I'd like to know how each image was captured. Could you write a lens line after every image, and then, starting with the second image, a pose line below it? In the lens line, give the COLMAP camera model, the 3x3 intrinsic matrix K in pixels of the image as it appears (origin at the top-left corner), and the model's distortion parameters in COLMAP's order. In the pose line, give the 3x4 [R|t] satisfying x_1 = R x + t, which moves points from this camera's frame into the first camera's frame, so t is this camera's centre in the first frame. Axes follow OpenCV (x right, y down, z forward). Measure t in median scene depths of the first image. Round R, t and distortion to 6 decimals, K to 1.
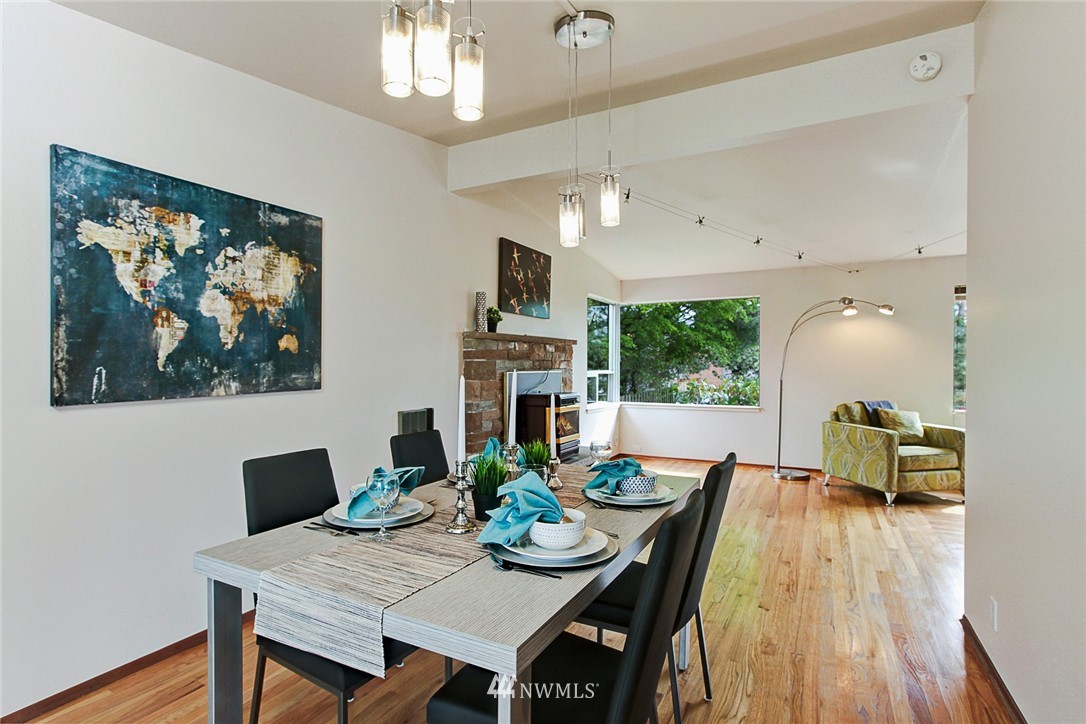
lens RADIAL K [[552.8, 0, 541.7], [0, 552.8, 363.2], [0, 0, 1]] dist [0.000351, 0.000199]
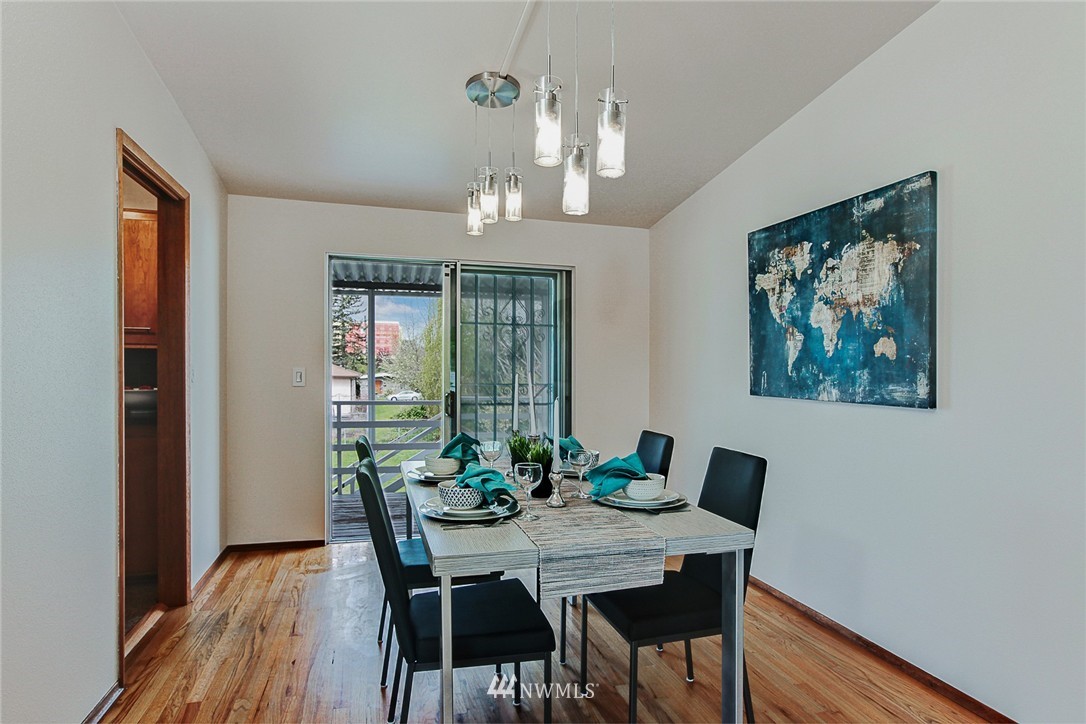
lens RADIAL K [[595.9, 0, 543.1], [0, 595.9, 365.7], [0, 0, 1]] dist [0.003518, 0.000496]
pose [[-0.721028, -0.005416, -0.692885, 0.590380], [-0.014559, 0.999867, 0.007336, -0.009001], [0.692753, 0.015377, -0.721011, 1.426395]]
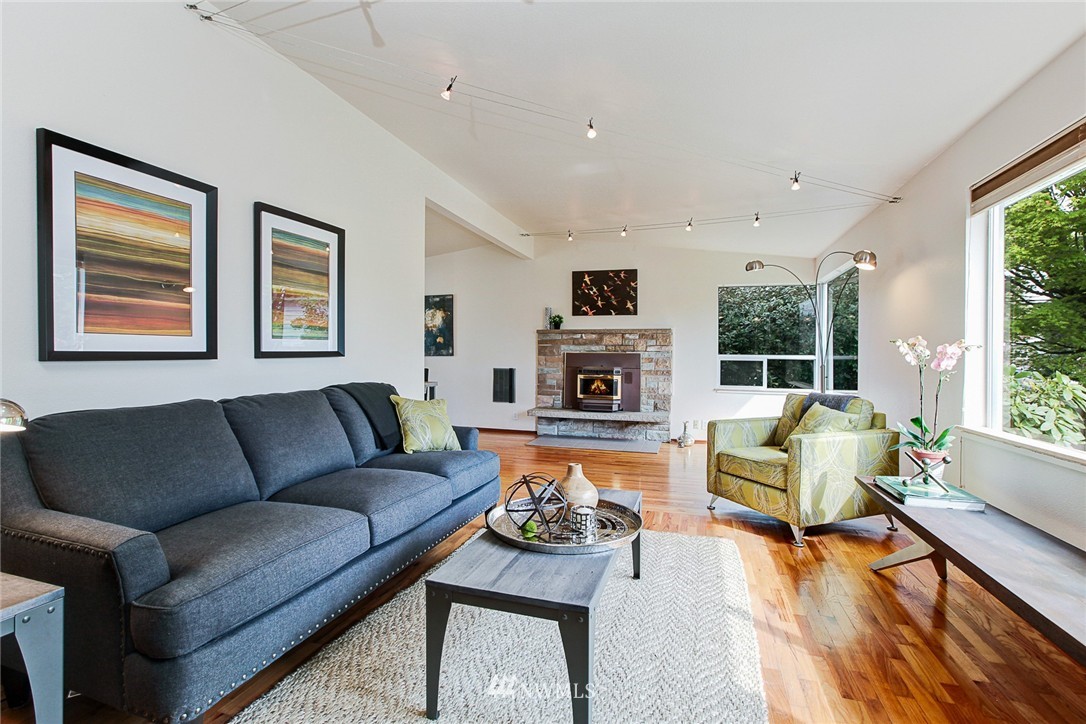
lens RADIAL K [[500.4, 0, 542.2], [0, 500.4, 359.3], [0, 0, 1]] dist [-0.004057, -0.000252]
pose [[0.183926, 0.006430, -0.982919, 2.545539], [-0.009014, 0.999948, 0.004854, 0.055784], [0.982899, 0.007968, 0.183975, 1.156494]]
